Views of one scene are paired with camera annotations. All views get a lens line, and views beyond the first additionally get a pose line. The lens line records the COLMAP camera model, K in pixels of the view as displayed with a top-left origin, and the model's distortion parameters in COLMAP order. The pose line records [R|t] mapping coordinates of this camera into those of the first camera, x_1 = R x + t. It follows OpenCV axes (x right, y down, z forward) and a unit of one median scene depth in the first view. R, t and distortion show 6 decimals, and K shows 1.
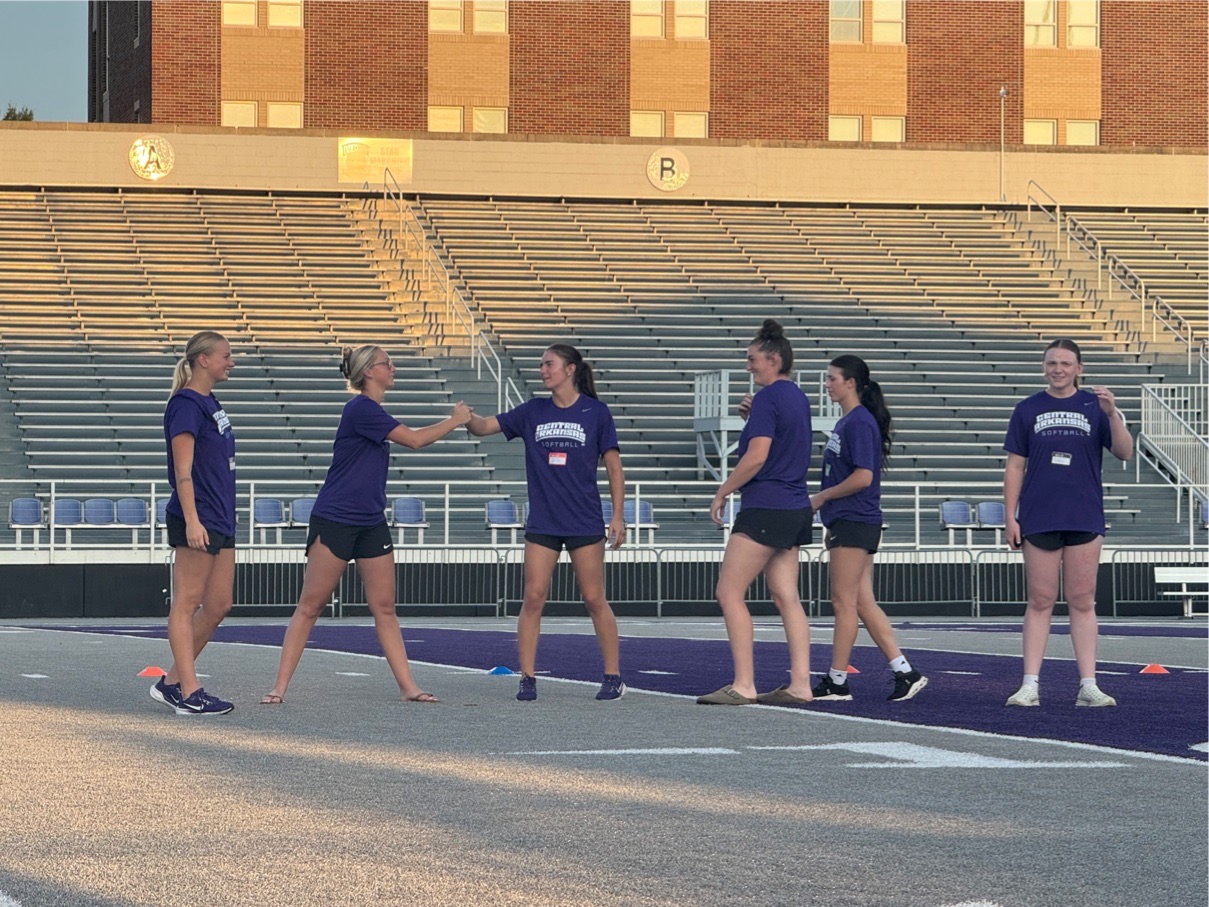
lens RADIAL K [[4652.2, 0, 588.4], [0, 4652.2, 454.4], [0, 0, 1]] dist [0.169213, 5.591792]
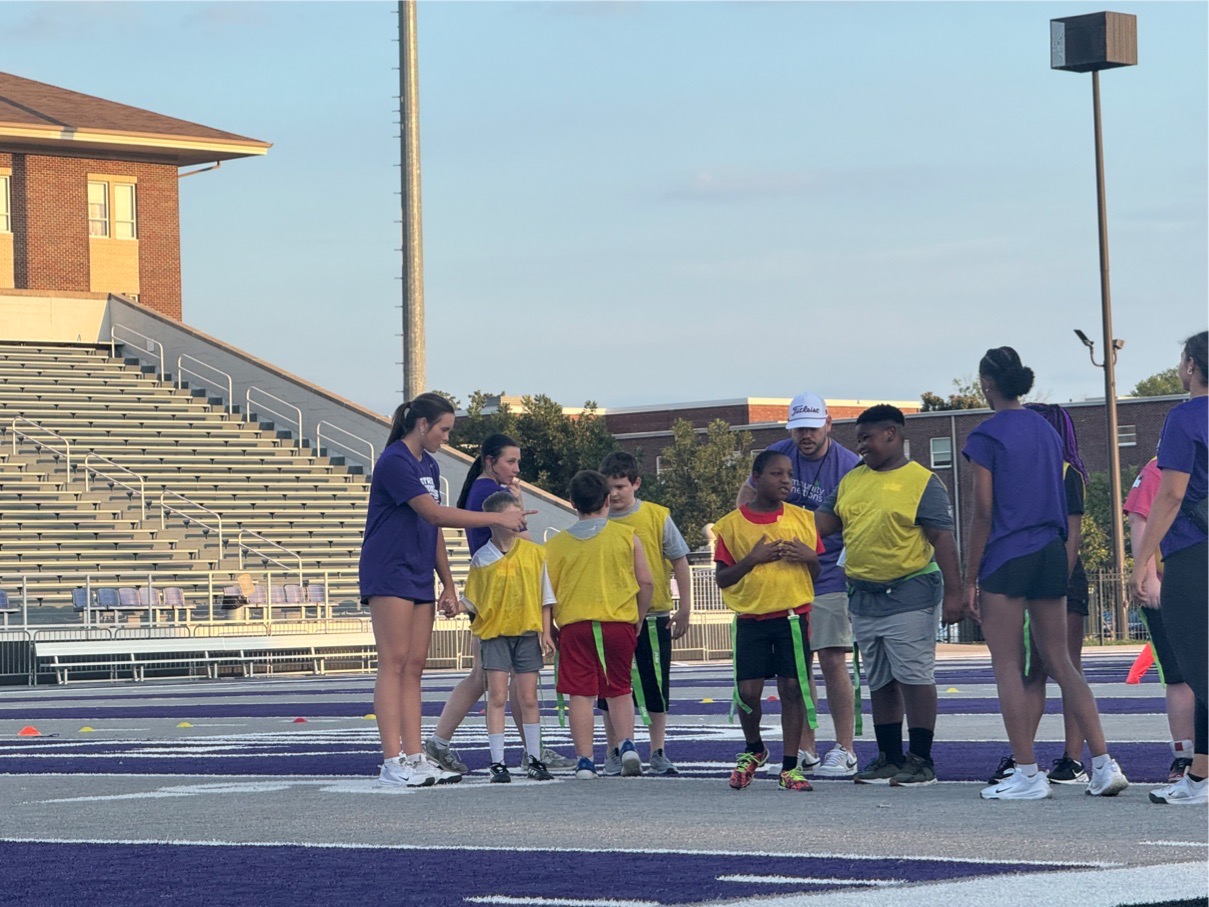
lens RADIAL K [[4652.2, 0, 588.4], [0, 4652.2, 454.4], [0, 0, 1]] dist [0.169213, 5.591792]
pose [[0.845769, -0.002723, 0.533542, -0.421472], [0.013527, 0.999775, -0.016340, -0.002840], [-0.533377, 0.021037, 0.845616, -0.088925]]
